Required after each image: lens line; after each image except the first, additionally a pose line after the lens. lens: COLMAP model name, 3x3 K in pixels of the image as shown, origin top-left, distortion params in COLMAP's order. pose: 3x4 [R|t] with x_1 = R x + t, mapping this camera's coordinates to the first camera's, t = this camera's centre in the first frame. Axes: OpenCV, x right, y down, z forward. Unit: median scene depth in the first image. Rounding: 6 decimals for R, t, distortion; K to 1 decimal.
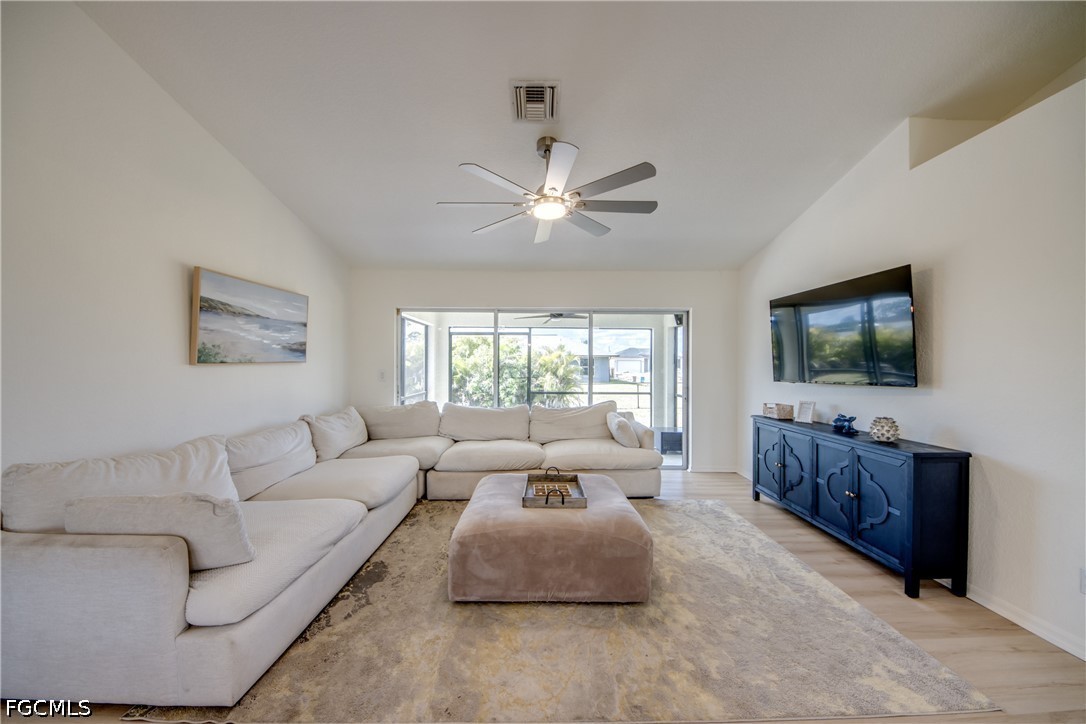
lens RADIAL K [[406.4, 0, 540.7], [0, 406.4, 365.1], [0, 0, 1]] dist [0.022326, -0.017175]
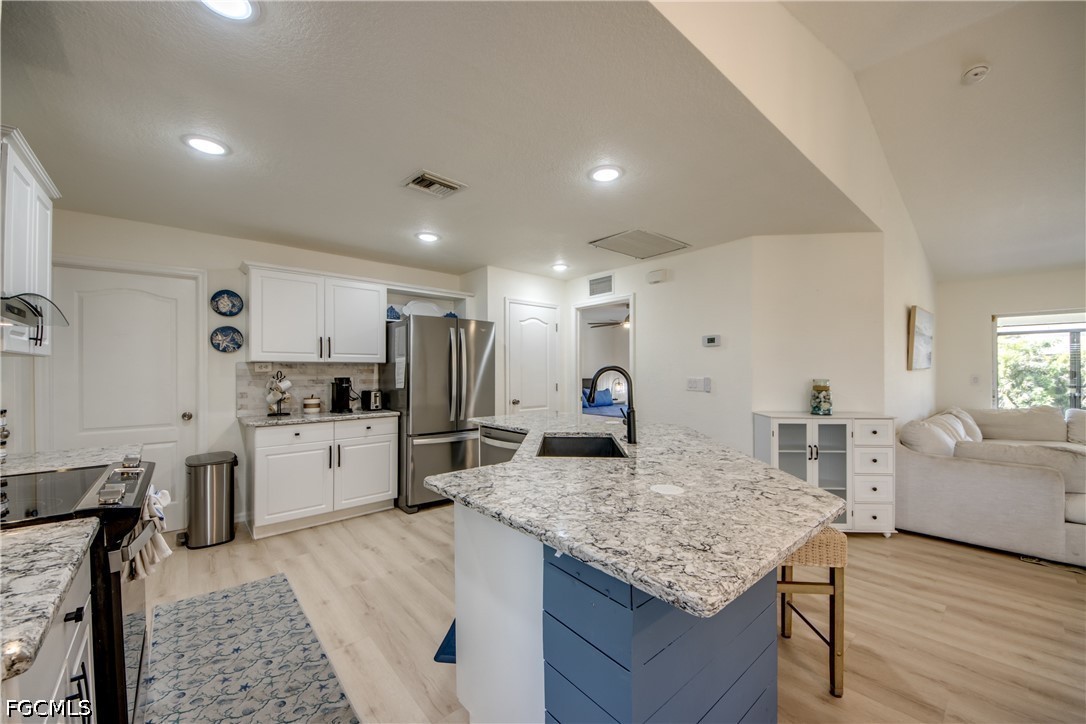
lens RADIAL K [[408.1, 0, 539.2], [0, 408.1, 368.1], [0, 0, 1]] dist [0.035728, -0.021579]
pose [[0.647175, -0.009012, -0.762288, -0.451521], [0.004434, 0.999958, -0.008058, -0.002705], [0.762329, 0.001835, 0.647187, -0.846252]]
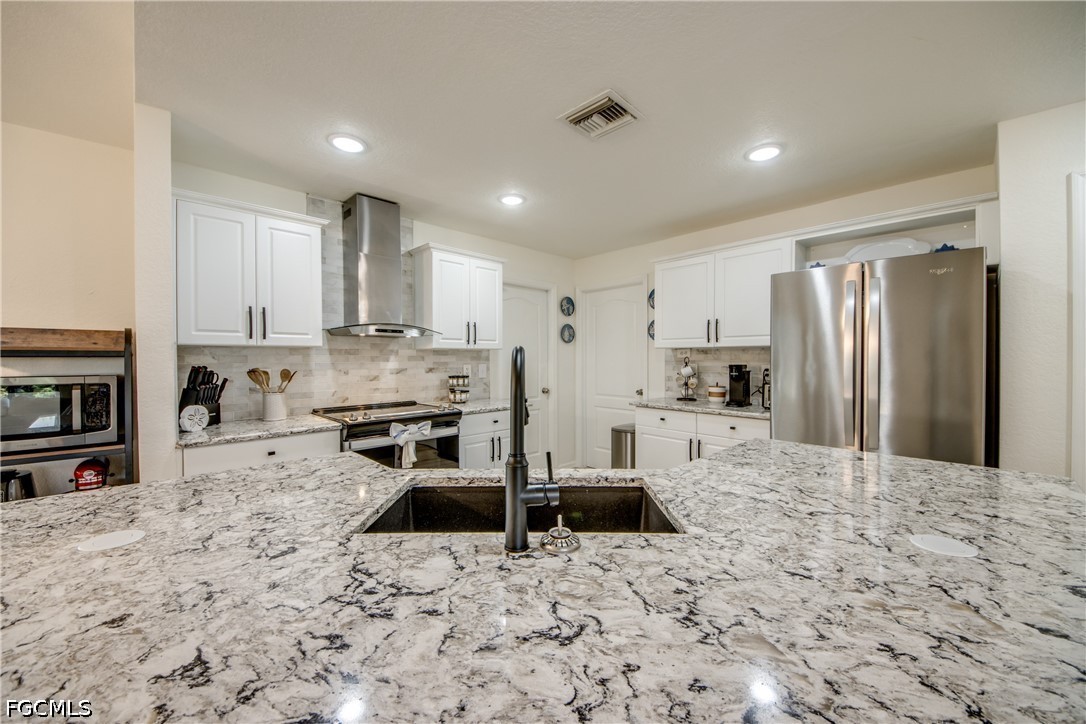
lens RADIAL K [[405.1, 0, 544.8], [0, 405.1, 358.3], [0, 0, 1]] dist [0.034044, -0.017986]
pose [[-0.718415, 0.000760, -0.695614, -0.688229], [-0.000226, 0.999999, 0.001326, -0.004522], [0.695614, 0.001110, -0.718414, -0.136492]]
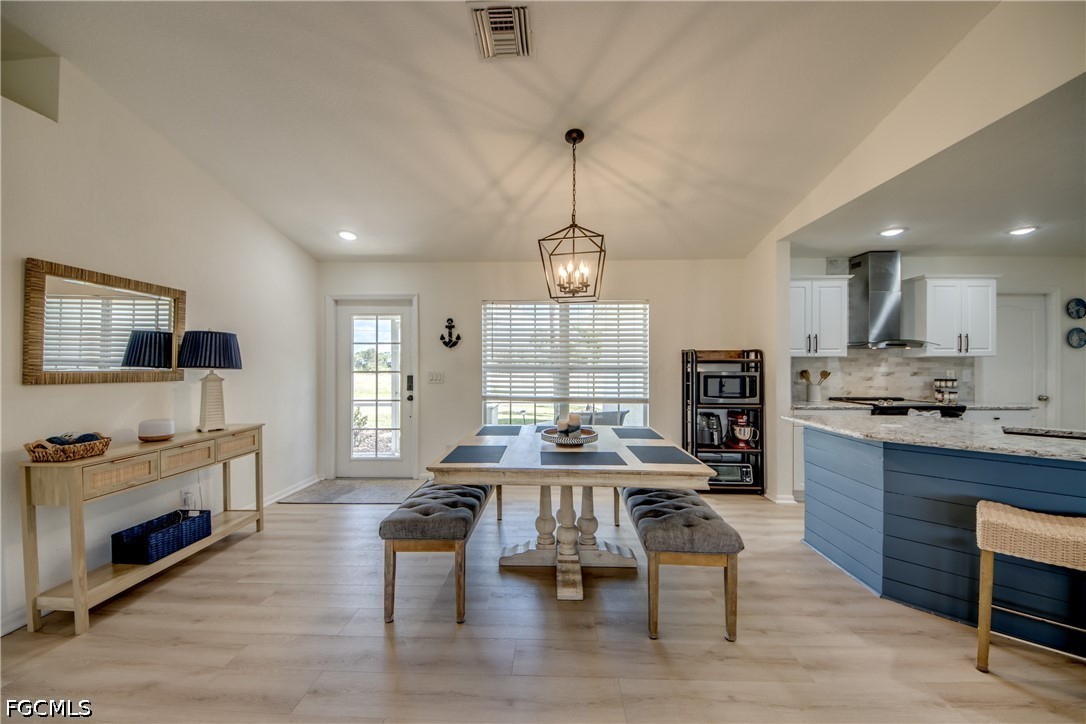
lens RADIAL K [[402.3, 0, 542.7], [0, 402.3, 366.1], [0, 0, 1]] dist [0.034748, -0.025297]
pose [[-0.999011, -0.001708, 0.044430, -0.068969], [-0.001526, 0.999990, 0.004149, -0.001247], [-0.044436, 0.004077, -0.999004, 0.262005]]
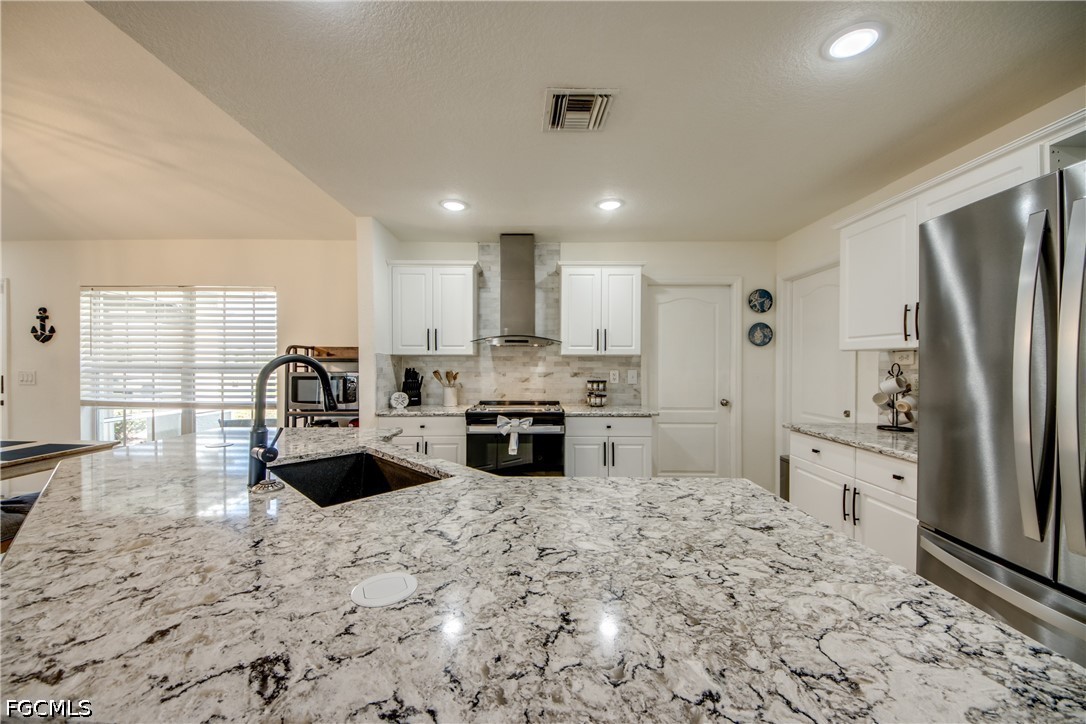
lens RADIAL K [[402.3, 0, 542.7], [0, 402.3, 366.1], [0, 0, 1]] dist [0.034748, -0.025297]
pose [[-0.999987, -0.004587, -0.002044, -1.110316], [-0.004596, 0.999978, 0.004693, -0.001945], [0.002022, 0.004702, -0.999987, 0.052541]]
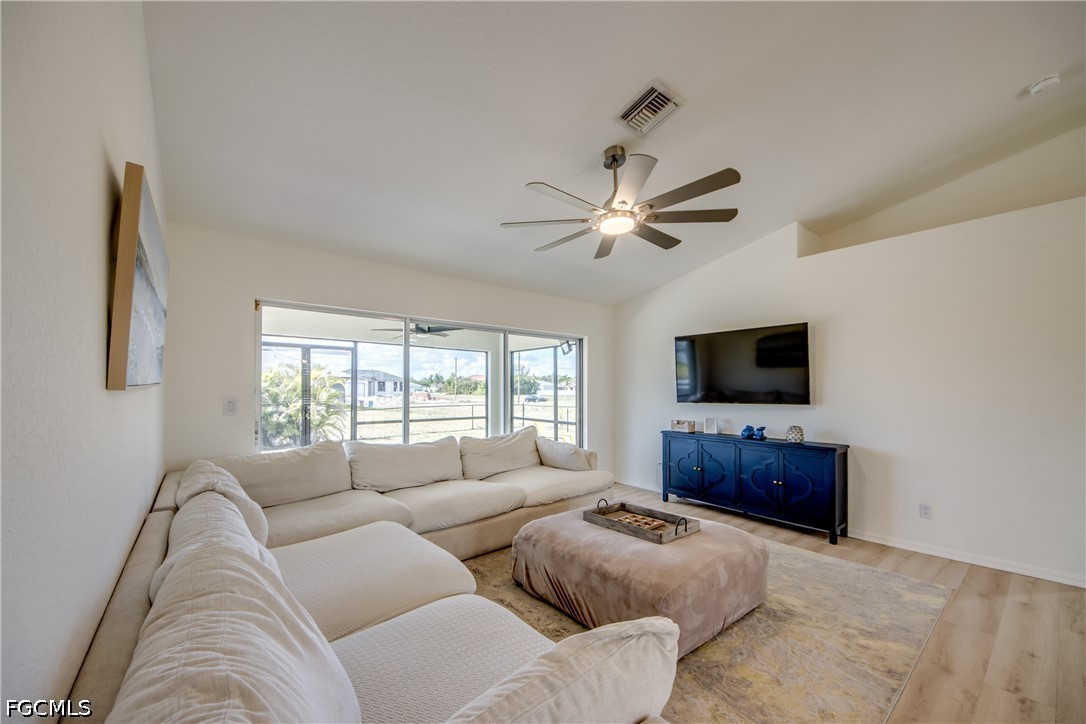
lens RADIAL K [[416.6, 0, 537.7], [0, 416.6, 387.1], [0, 0, 1]] dist [0.000021, -0.000070]
pose [[0.788325, 0.004544, 0.615242, -0.614965], [-0.003369, 0.999990, -0.003069, -0.001863], [-0.615250, 0.000347, 0.788332, 0.310570]]
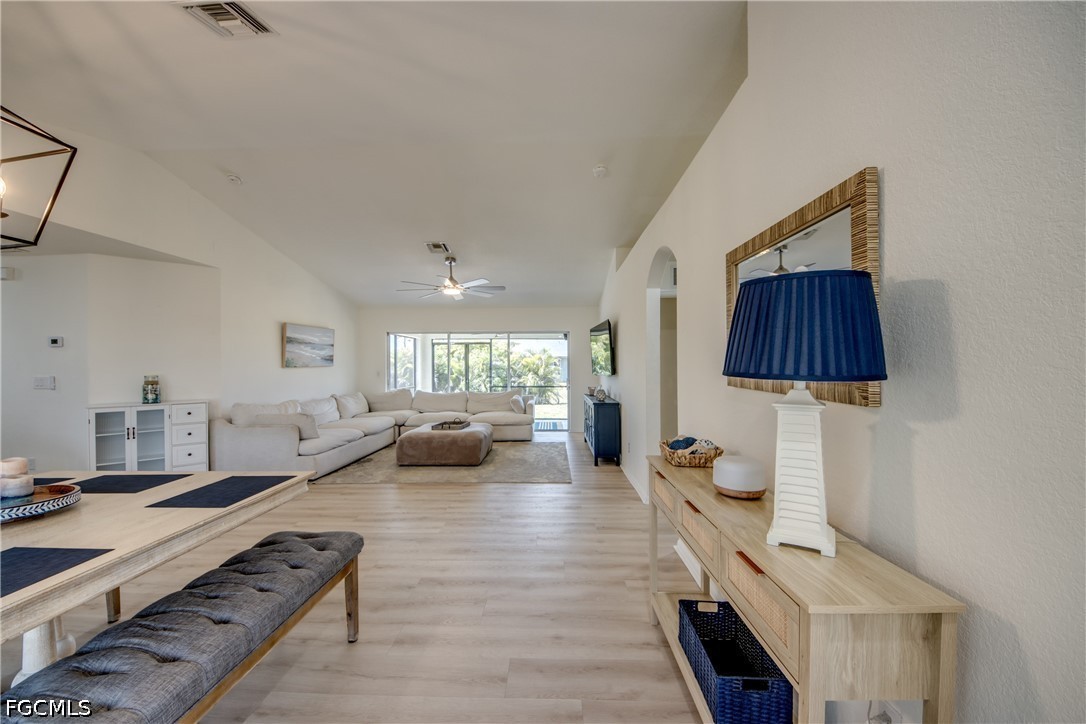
lens RADIAL K [[408.1, 0, 539.2], [0, 408.1, 368.1], [0, 0, 1]] dist [0.035728, -0.021579]
pose [[0.999126, -0.007402, -0.041132, 0.475380], [0.007645, 0.999954, 0.005769, -0.002027], [0.041087, -0.006078, 0.999137, -0.905706]]
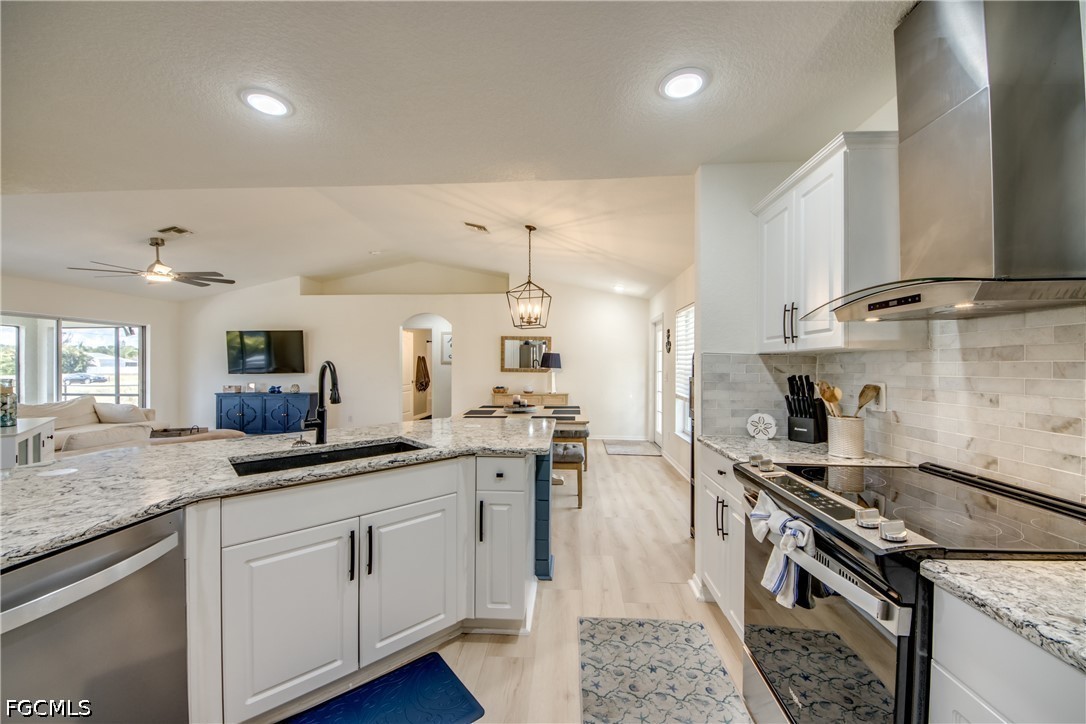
lens RADIAL K [[411.5, 0, 547.6], [0, 411.5, 365.0], [0, 0, 1]] dist [0.018306, -0.014735]
pose [[0.067170, 0.000345, 0.997741, -1.428300], [-0.002070, 0.999998, -0.000206, -0.005168], [-0.997739, -0.002051, 0.067171, -0.692893]]
